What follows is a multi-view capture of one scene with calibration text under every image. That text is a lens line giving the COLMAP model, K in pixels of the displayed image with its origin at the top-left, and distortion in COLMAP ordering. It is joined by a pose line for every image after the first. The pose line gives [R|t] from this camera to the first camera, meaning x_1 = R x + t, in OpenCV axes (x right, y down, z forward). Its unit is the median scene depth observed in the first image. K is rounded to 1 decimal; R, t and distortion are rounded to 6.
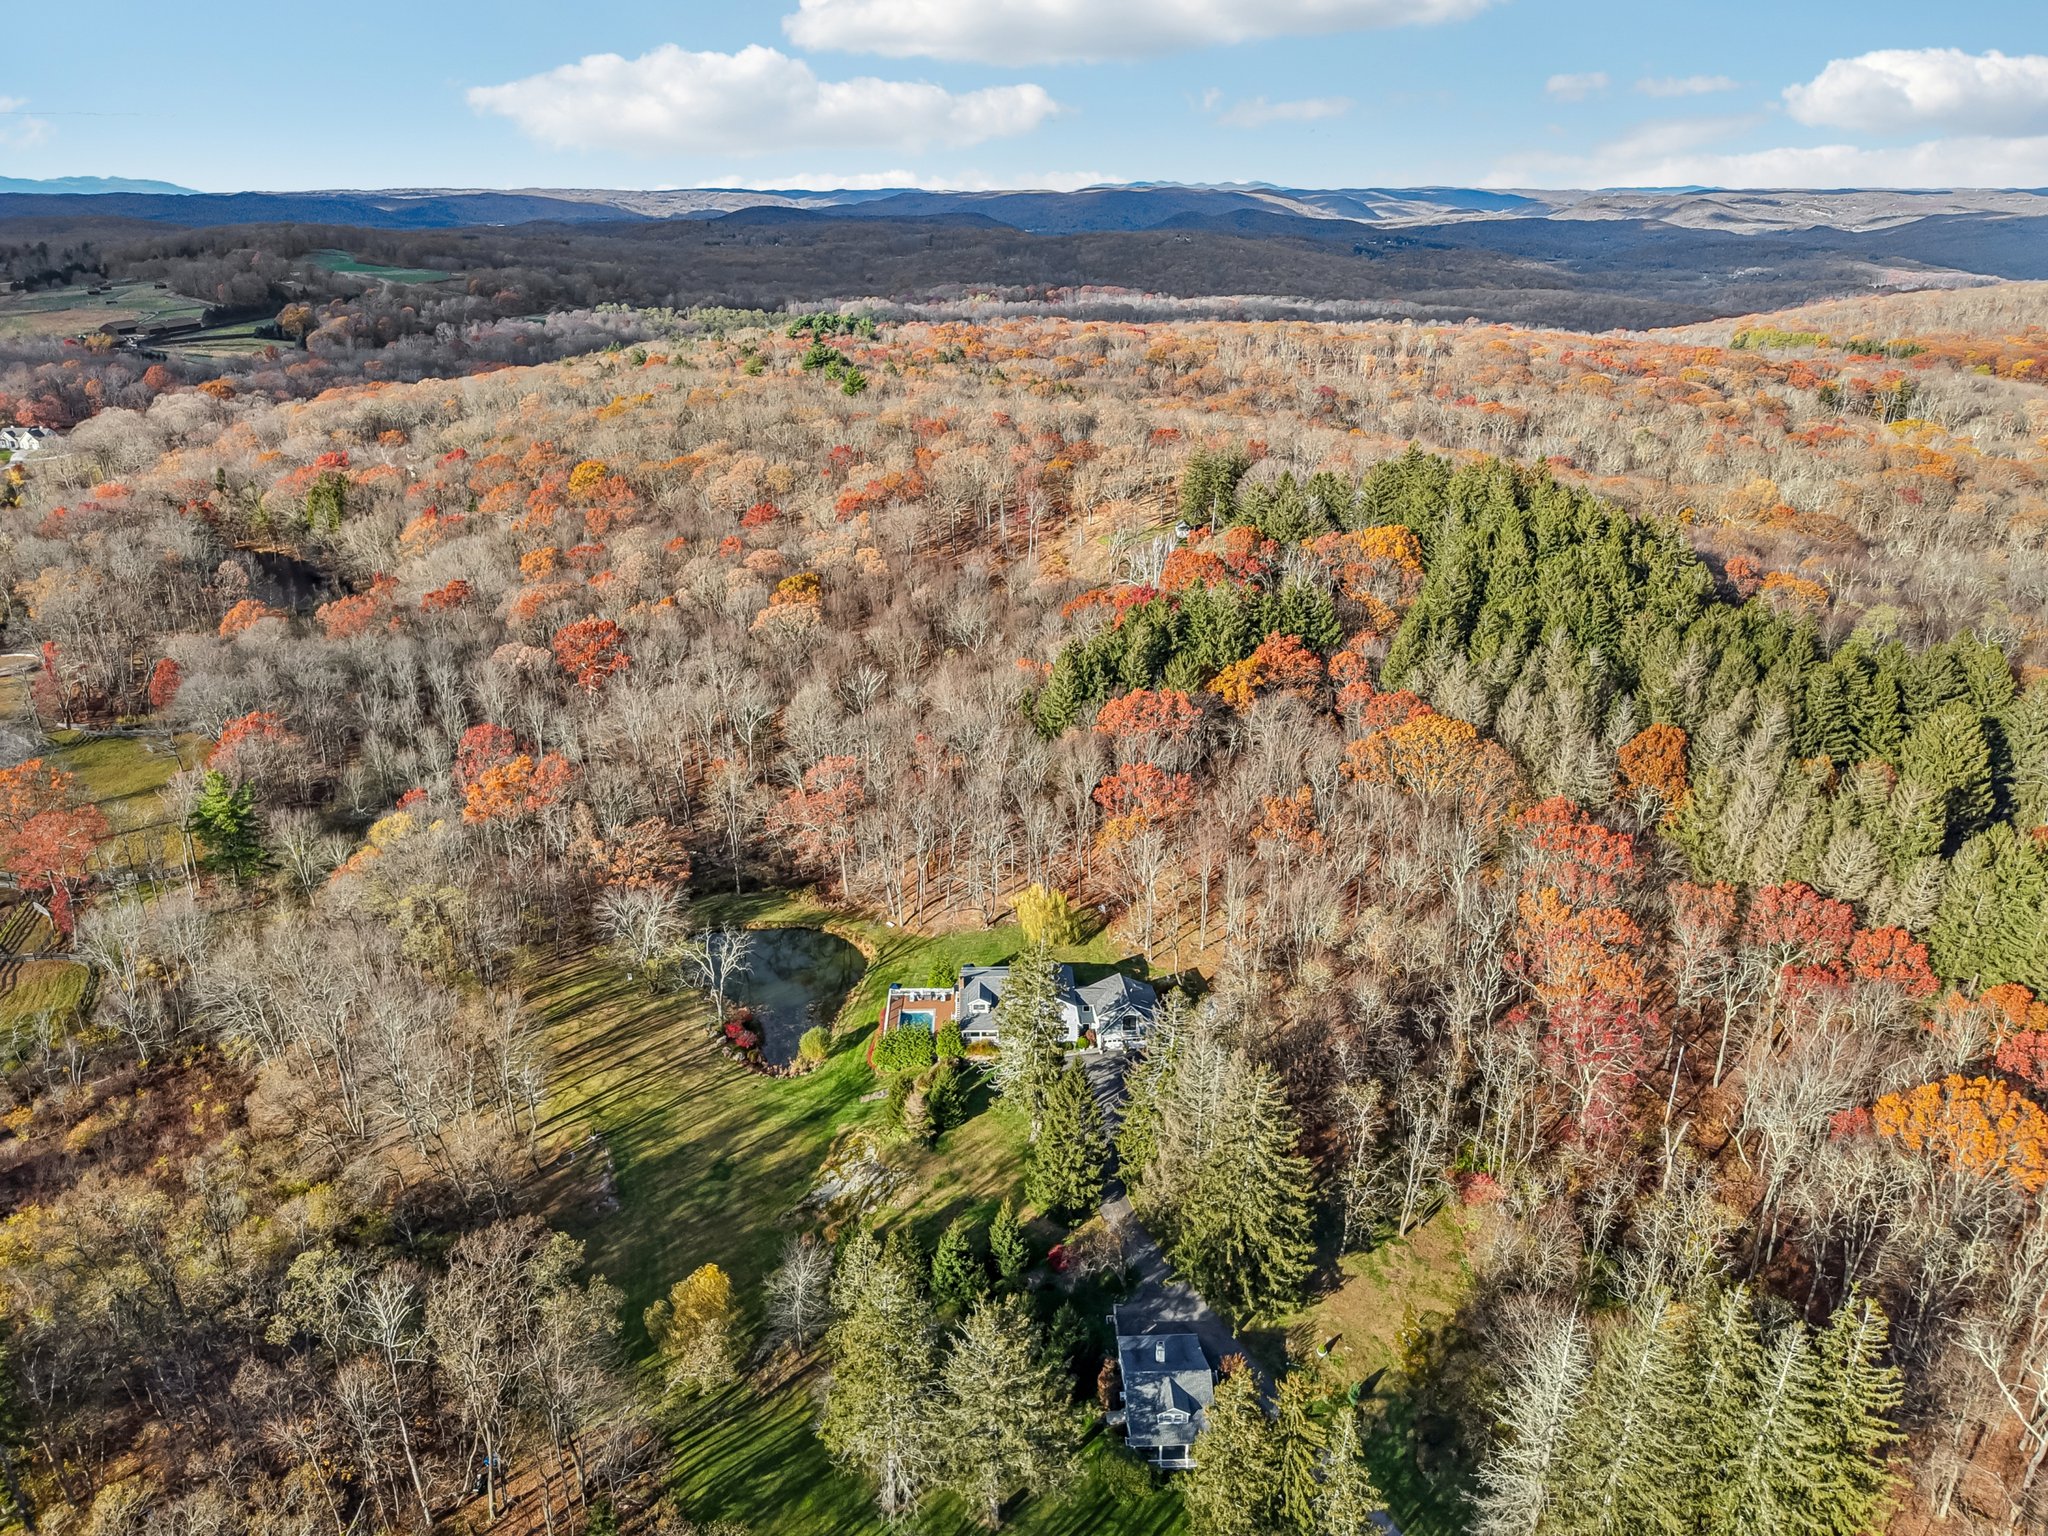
lens RADIAL K [[1394.3, 0, 1024.0], [0, 1394.3, 768.0], [0, 0, 1]] dist [0.003743, -0.008712]
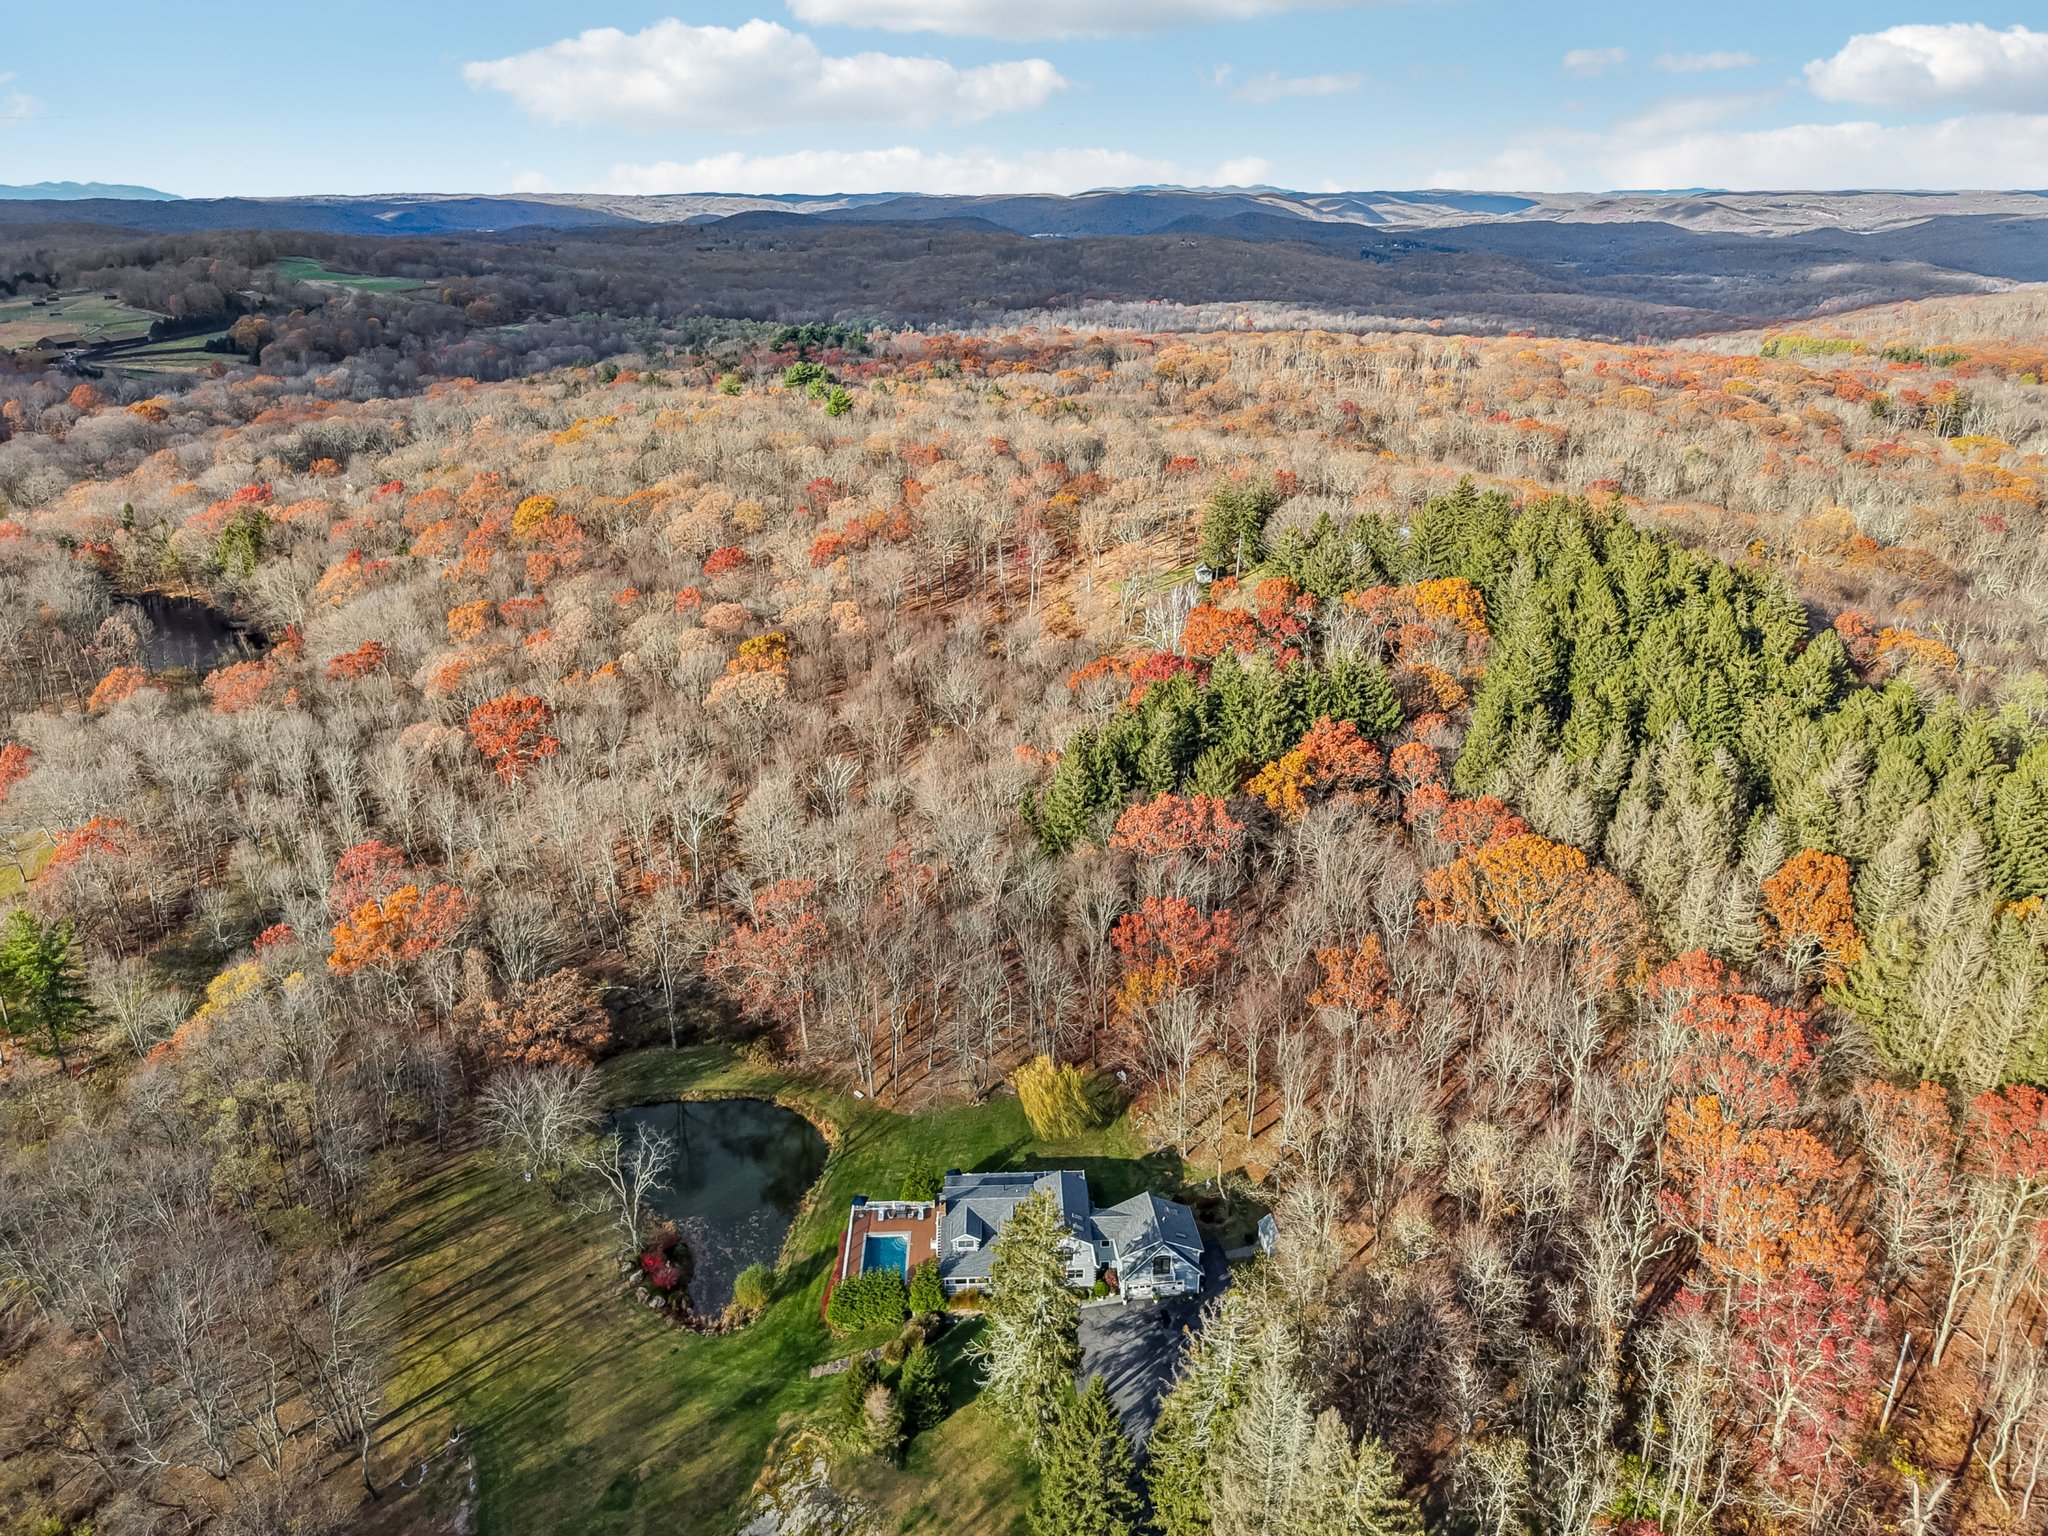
lens RADIAL K [[1411.8, 0, 1049.8], [0, 1411.8, 763.7], [0, 0, 1]] dist [-0.002118, -0.000185]
pose [[0.999874, -0.007585, 0.013933, 0.004001], [0.007714, 0.999927, -0.009266, -0.065476], [-0.013861, 0.009372, 0.999860, 0.164438]]
